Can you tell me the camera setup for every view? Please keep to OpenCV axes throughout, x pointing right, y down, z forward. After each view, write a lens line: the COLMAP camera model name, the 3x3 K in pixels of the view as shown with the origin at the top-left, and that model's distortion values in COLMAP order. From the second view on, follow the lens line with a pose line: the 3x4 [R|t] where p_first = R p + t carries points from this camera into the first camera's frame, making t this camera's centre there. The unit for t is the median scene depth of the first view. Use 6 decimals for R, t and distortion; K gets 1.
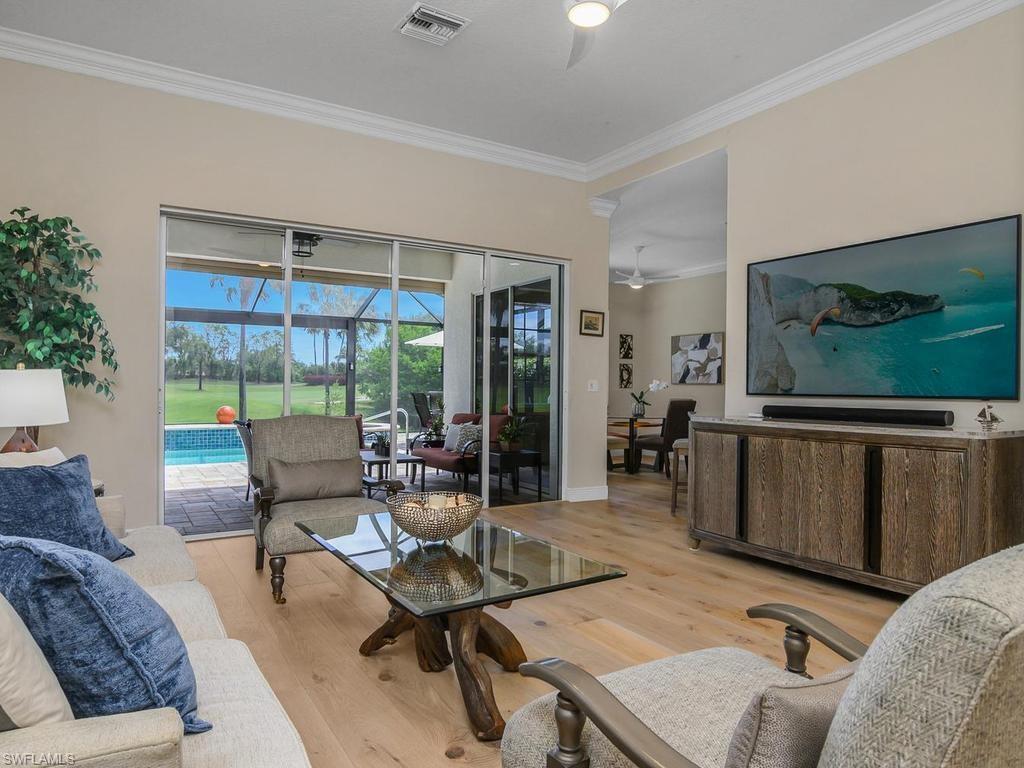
lens RADIAL K [[642.4, 0, 513.1], [0, 642.4, 387.8], [0, 0, 1]] dist [-0.009347, -0.002932]
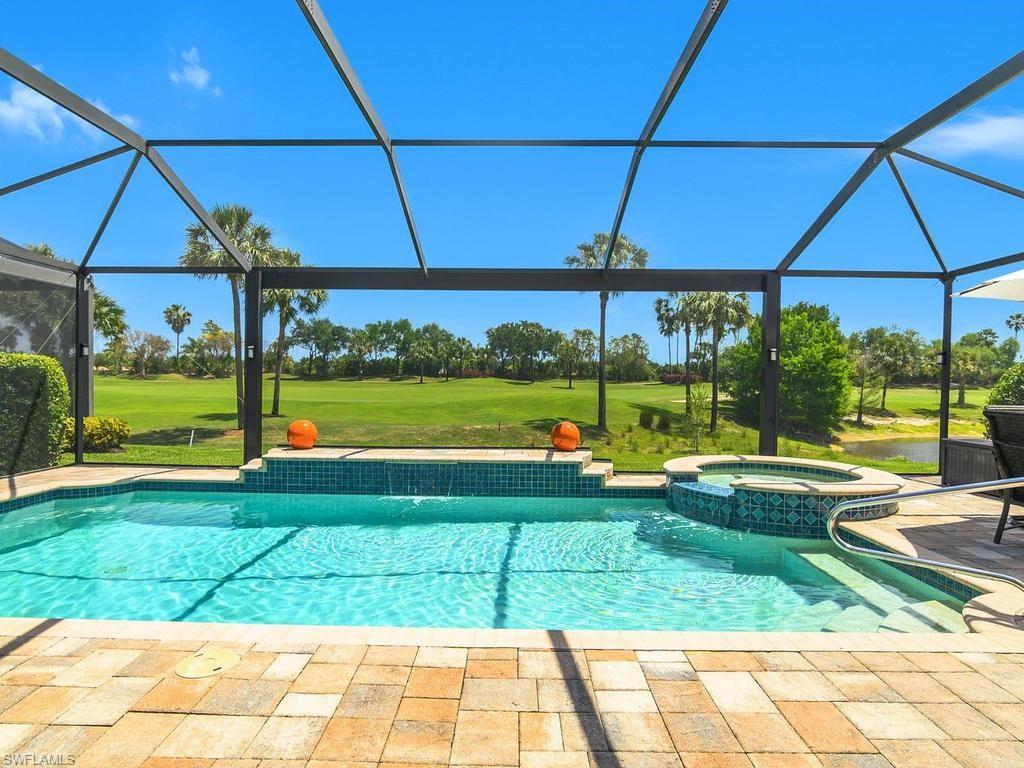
lens RADIAL K [[562.2, 0, 513.7], [0, 562.2, 385.8], [0, 0, 1]] dist [-0.019981, 0.002068]
pose [[0.848068, 0.003724, -0.529874, -0.041297], [-0.004643, 0.999989, -0.000402, 0.001256], [0.529867, 0.002801, 0.848076, 0.092739]]
